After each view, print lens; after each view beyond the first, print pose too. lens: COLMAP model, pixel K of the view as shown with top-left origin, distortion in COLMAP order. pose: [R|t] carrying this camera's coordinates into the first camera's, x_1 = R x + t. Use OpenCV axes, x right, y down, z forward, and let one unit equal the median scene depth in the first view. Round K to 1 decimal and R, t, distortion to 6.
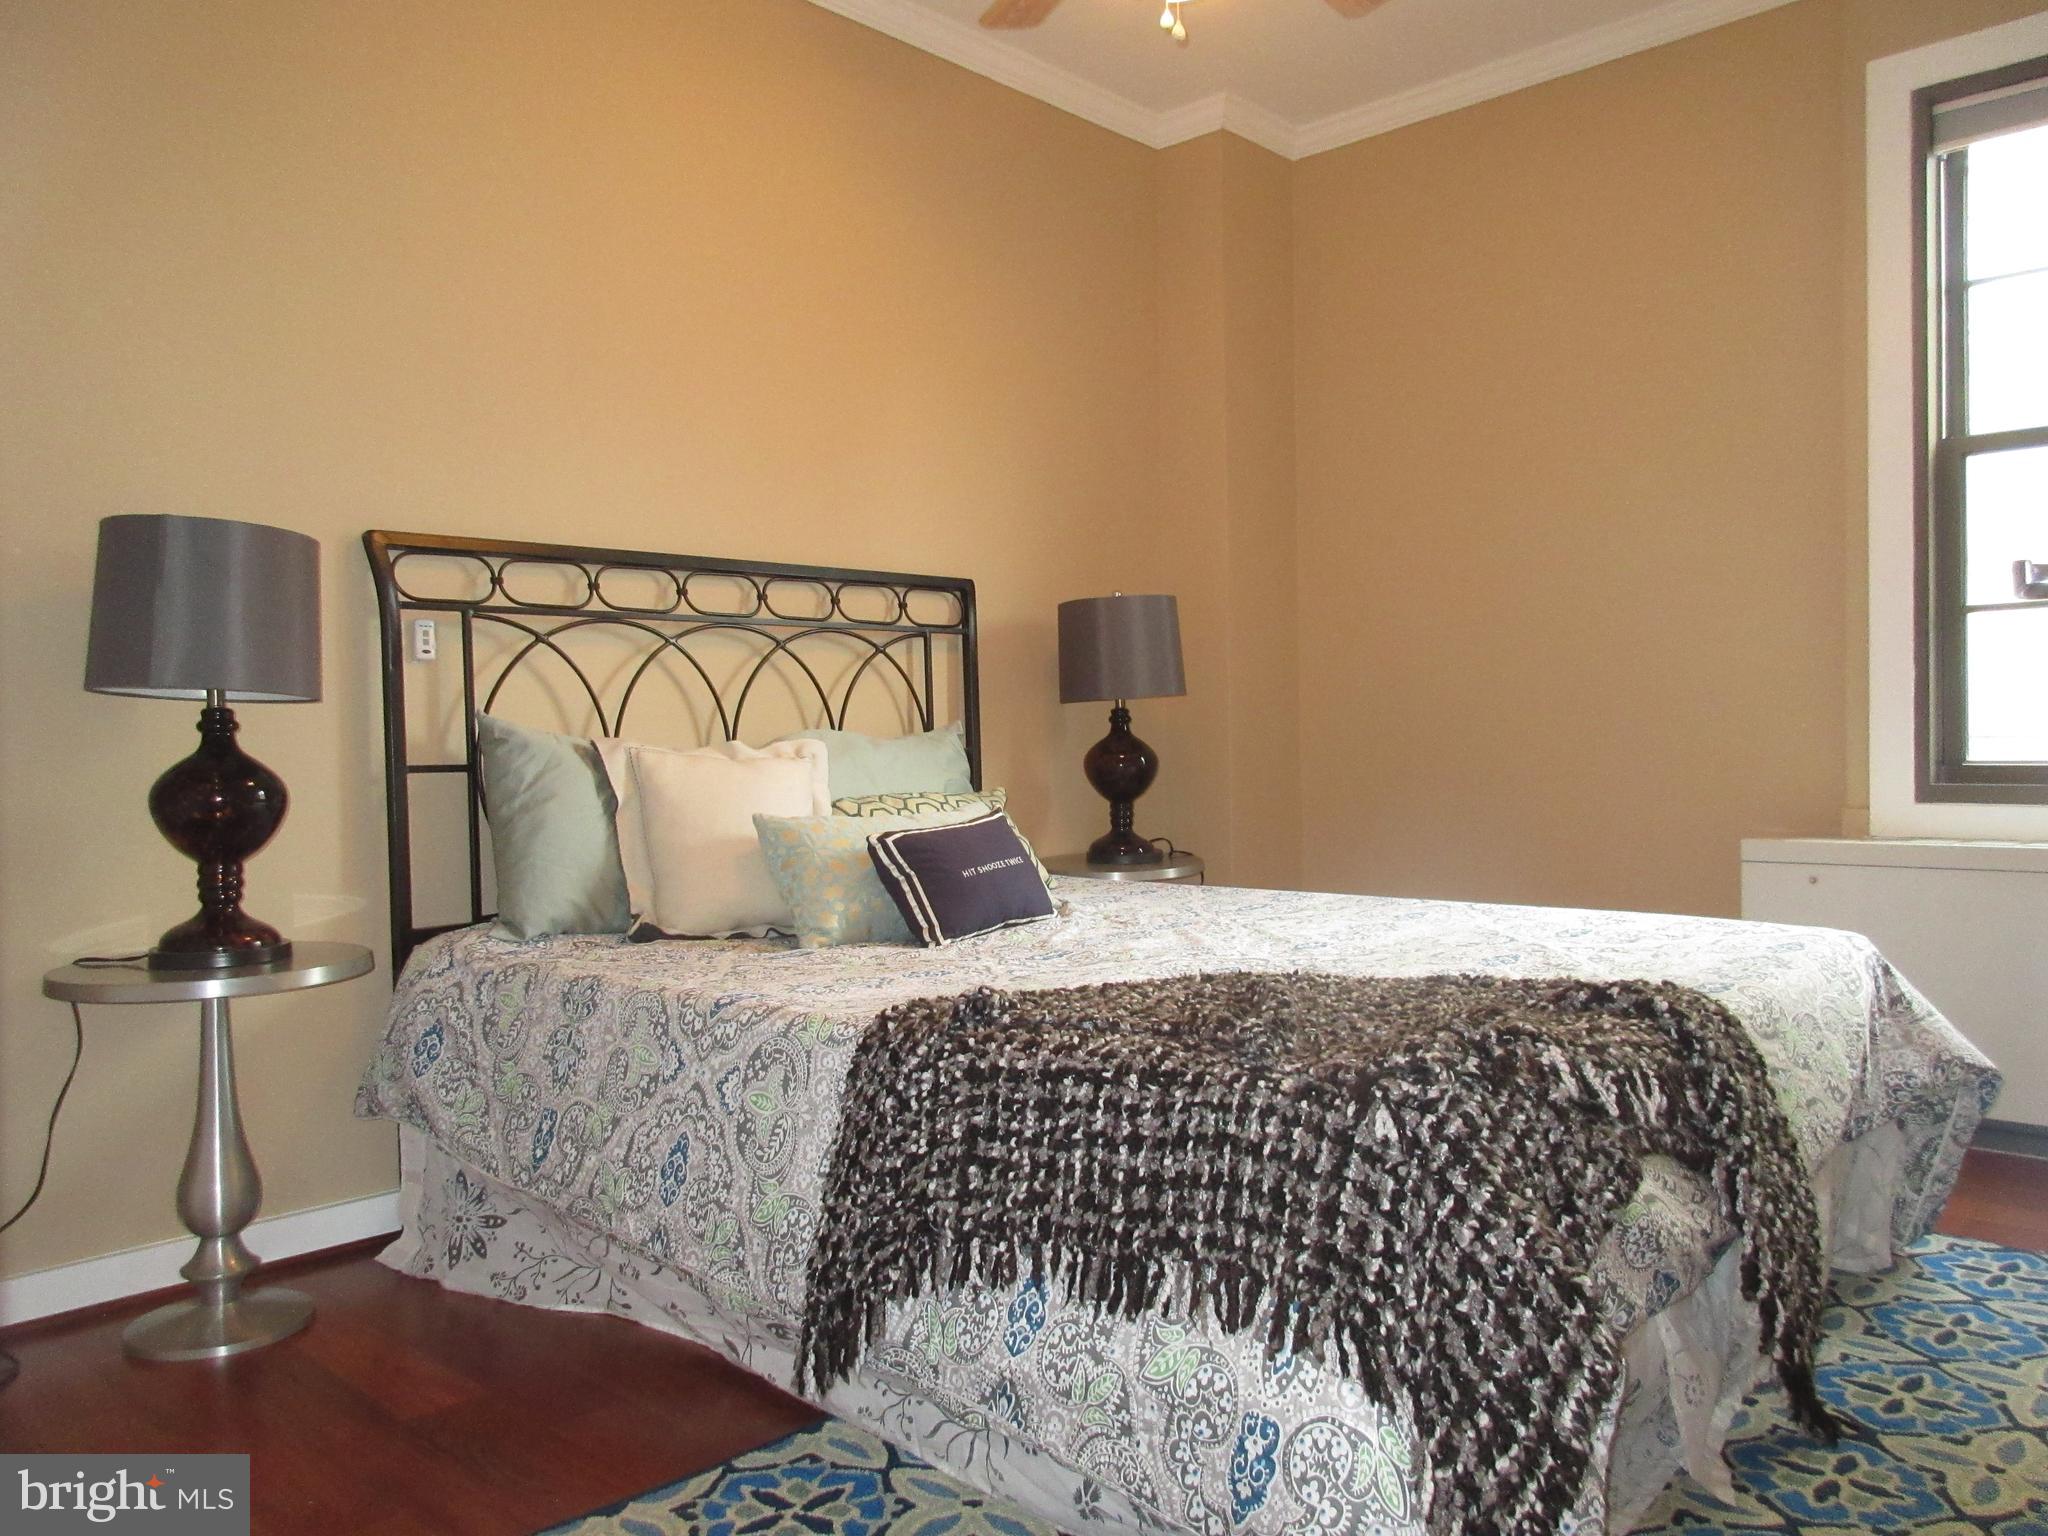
lens RADIAL K [[1519.0, 0, 1028.5], [0, 1519.0, 760.0], [0, 0, 1]] dist [-0.006845, 0.006845]
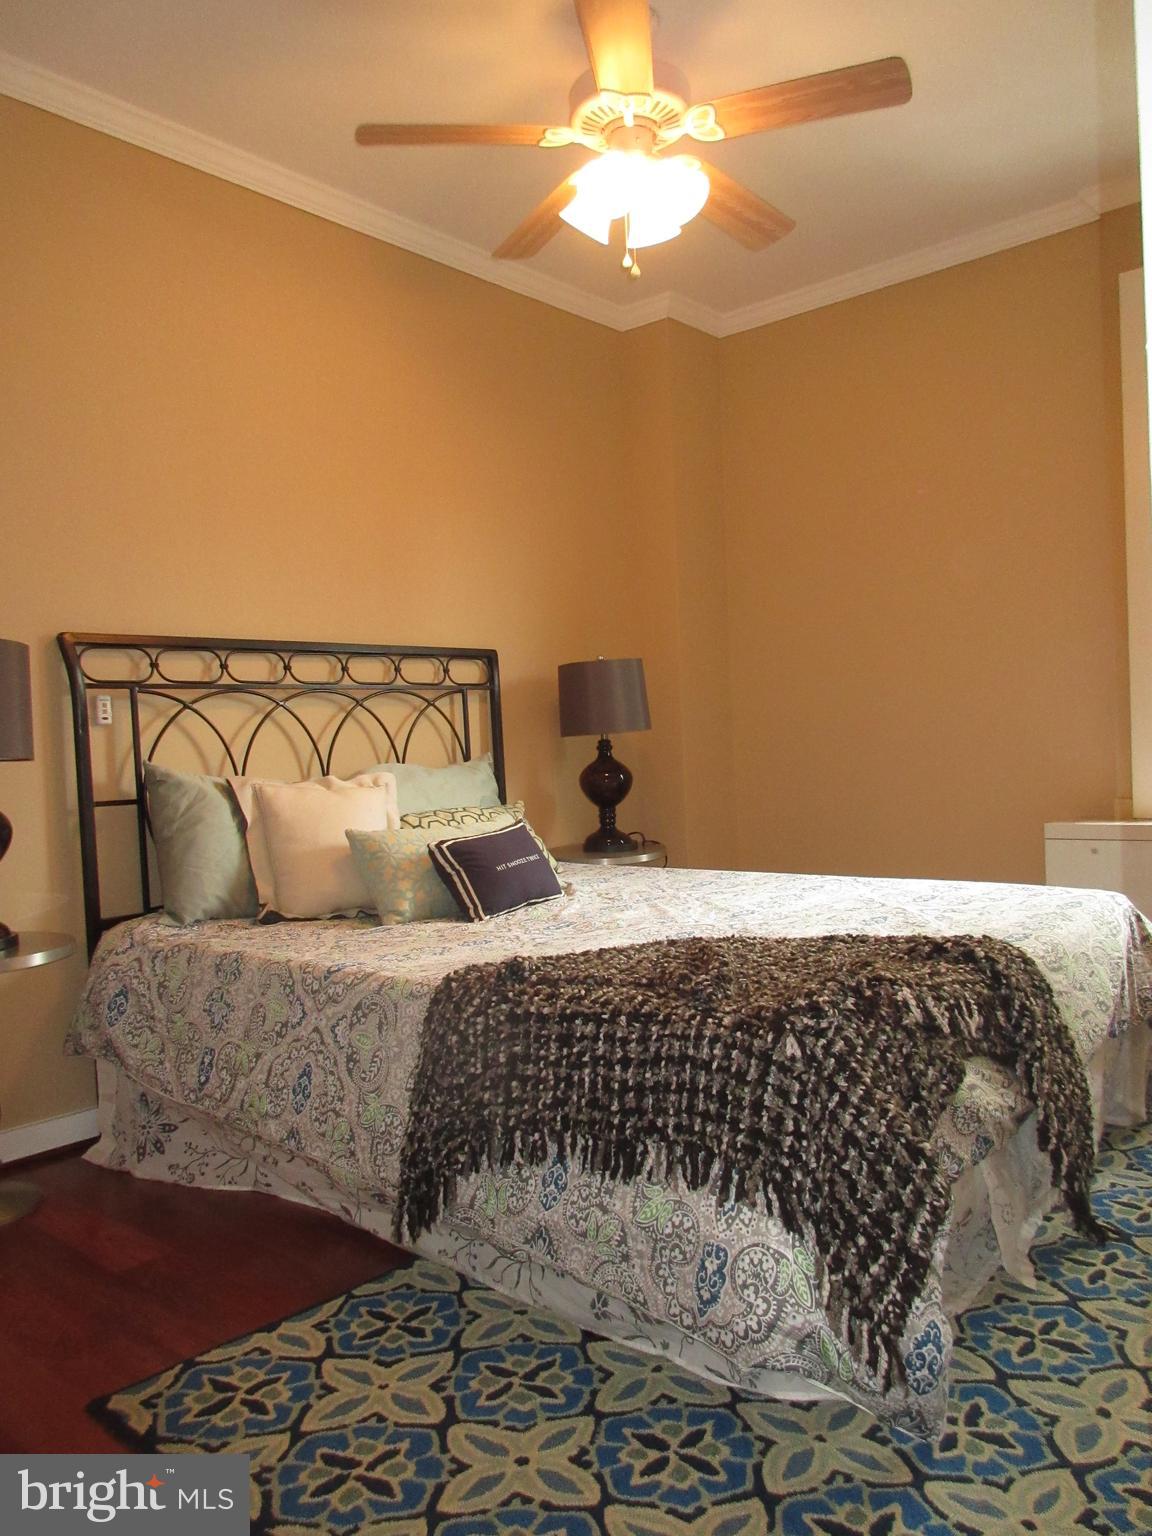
lens RADIAL K [[1139.3, 0, 580.4], [0, 1139.3, 770.1], [0, 0, 1]] dist [-0.006845, 0.006845]
pose [[0.998844, -0.026719, 0.039953, -0.007571], [0.026259, 0.999583, 0.011993, -0.034188], [-0.040257, -0.010930, 0.999130, -0.072510]]
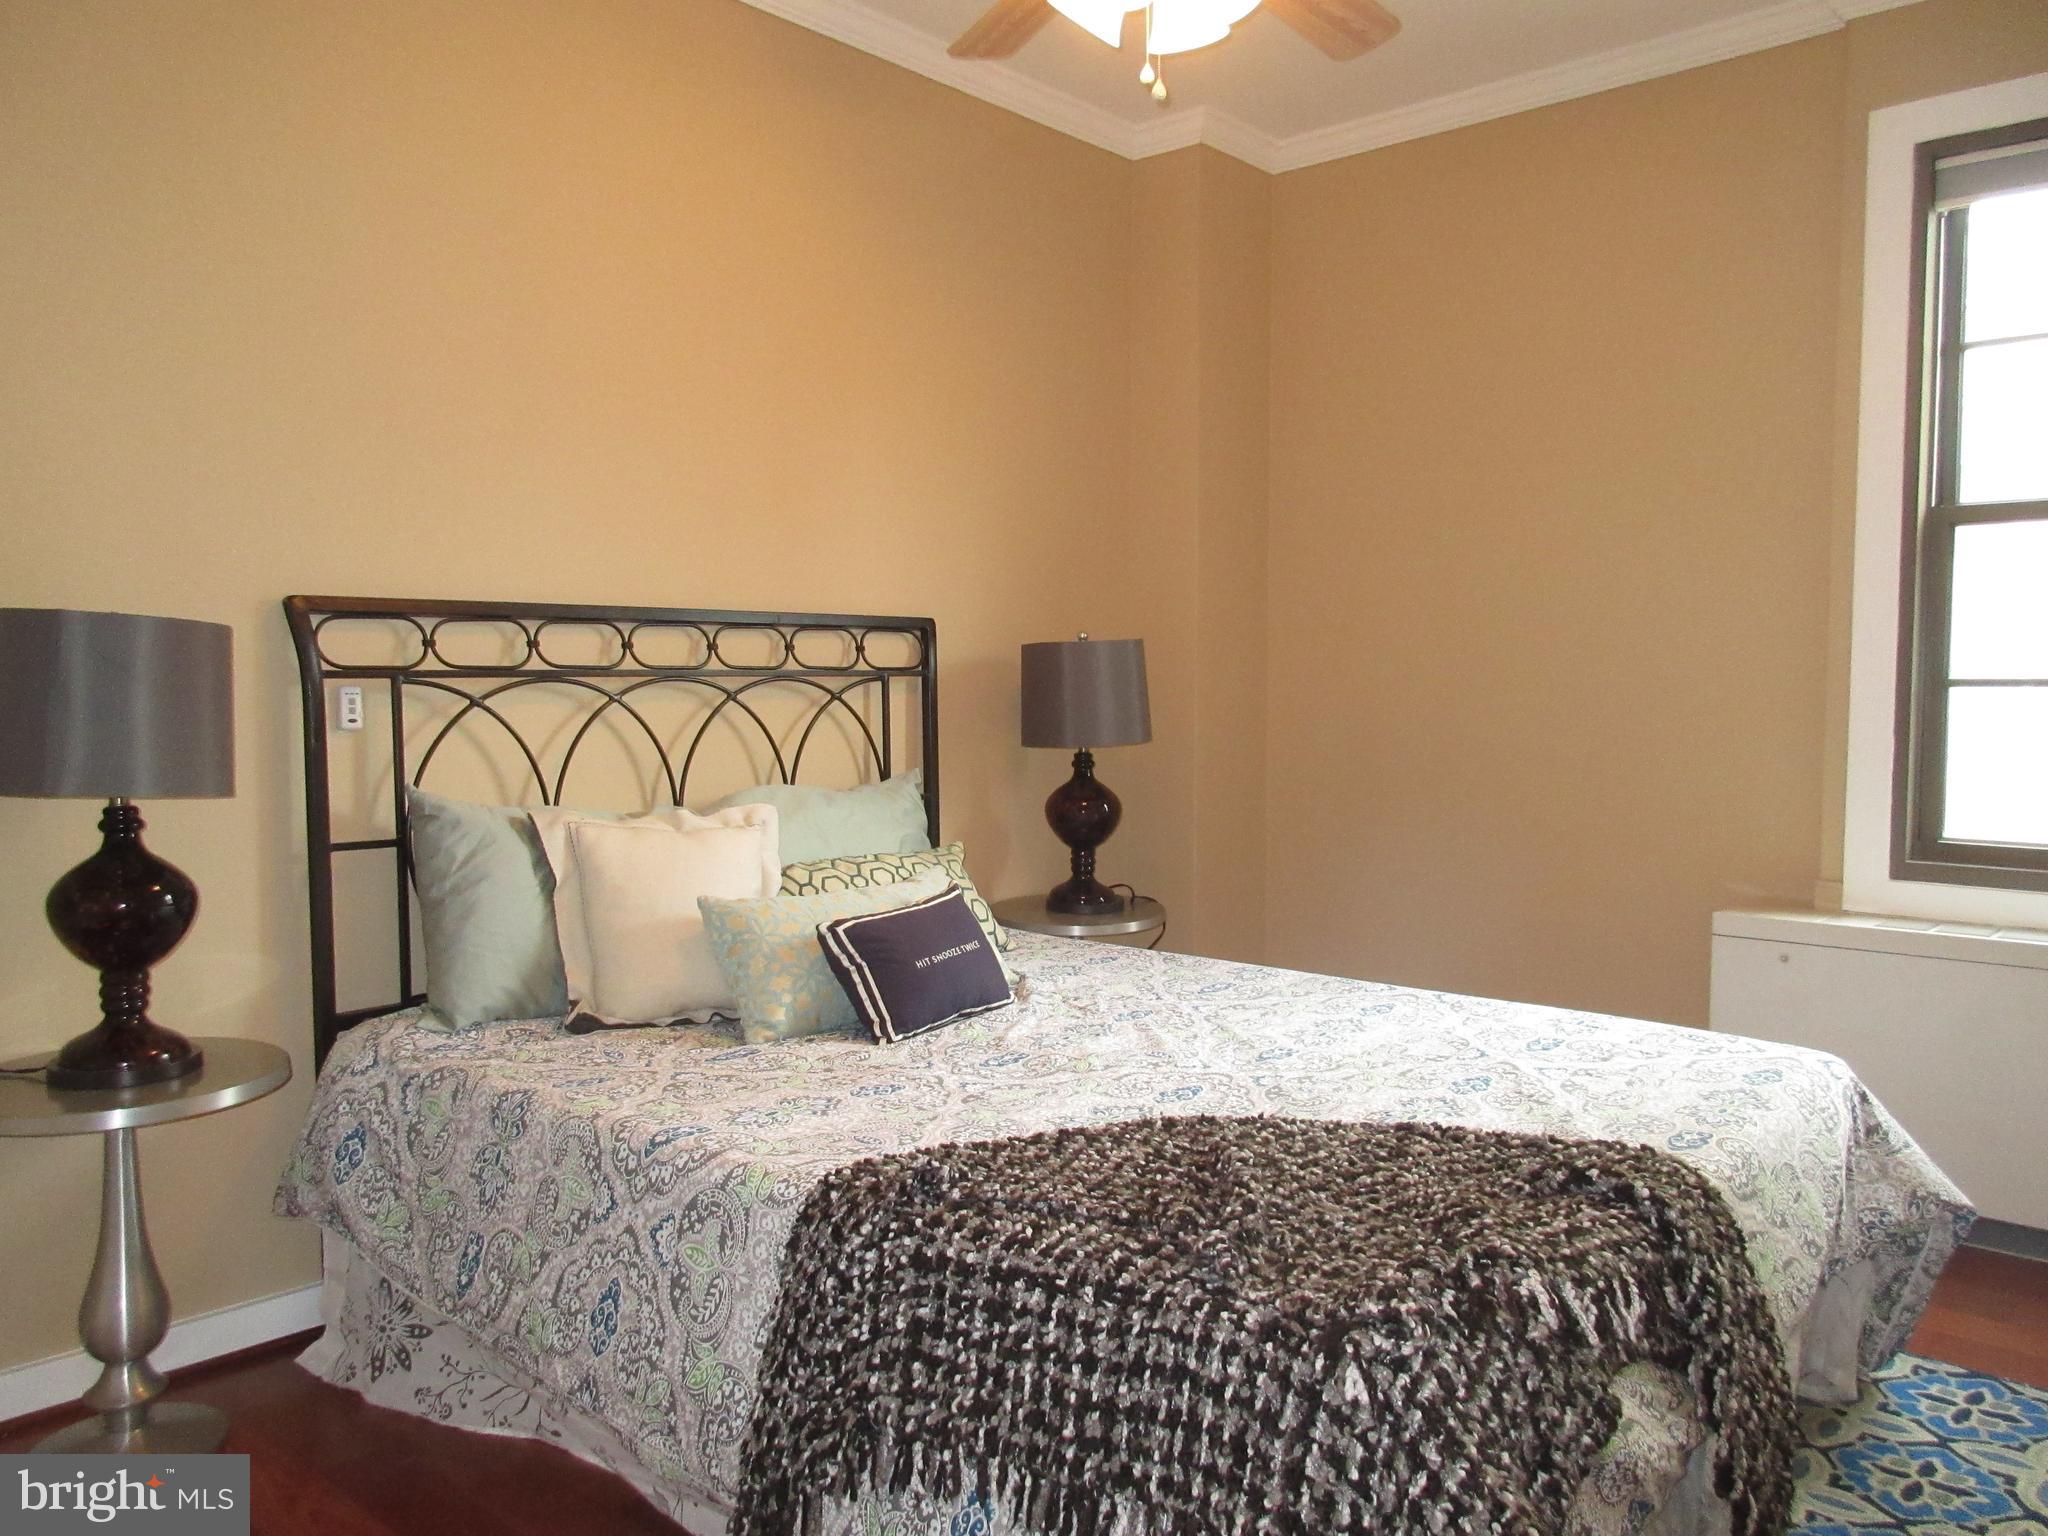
lens RADIAL K [[1519.0, 0, 1031.2], [0, 1519.0, 755.4], [0, 0, 1]] dist [-0.006845, 0.006845]
pose [[0.999479, 0.018064, 0.026729, 0.001848], [-0.019020, 0.999172, 0.035961, -0.120398], [-0.026057, -0.036451, 0.998996, 0.055922]]
